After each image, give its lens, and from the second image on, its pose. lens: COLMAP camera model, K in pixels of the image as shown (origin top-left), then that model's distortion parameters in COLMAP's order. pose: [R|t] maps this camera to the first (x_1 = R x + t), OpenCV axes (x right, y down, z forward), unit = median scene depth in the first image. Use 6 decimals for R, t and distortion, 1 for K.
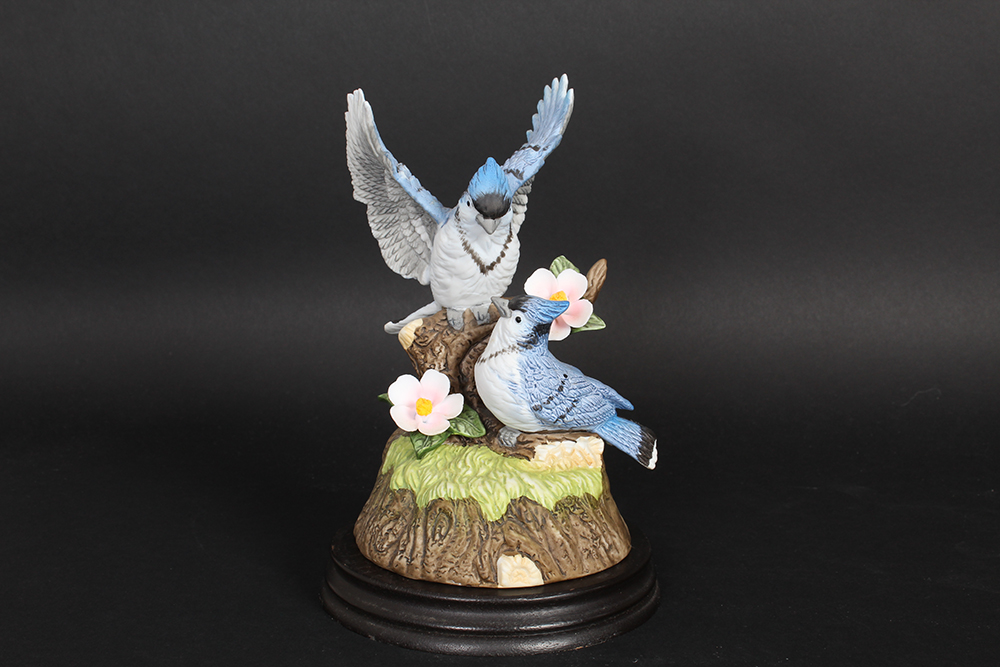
lens RADIAL K [[1619.7, 0, 488.7], [0, 1619.7, 328.4], [0, 0, 1]] dist [-0.011149, 0.000000]
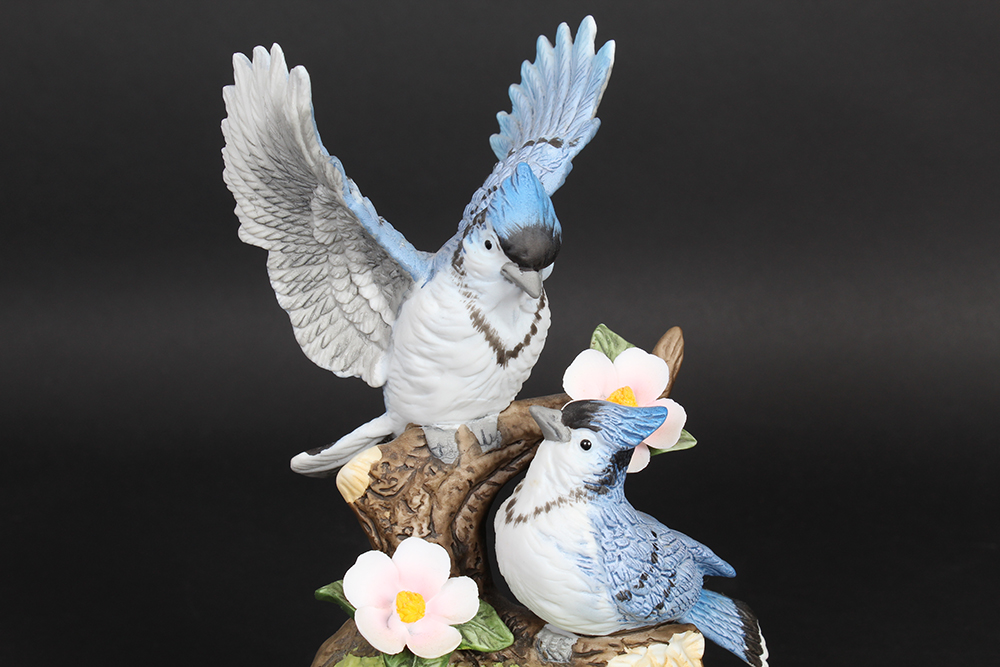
lens RADIAL K [[2037.2, 0, 499.6], [0, 2037.2, 339.1], [0, 0, 1]] dist [0.046864, 0.000000]
pose [[0.959872, -0.051692, 0.275635, -0.199370], [0.052398, 0.998615, 0.004808, -0.045924], [-0.275502, 0.009828, 0.961250, 0.305546]]
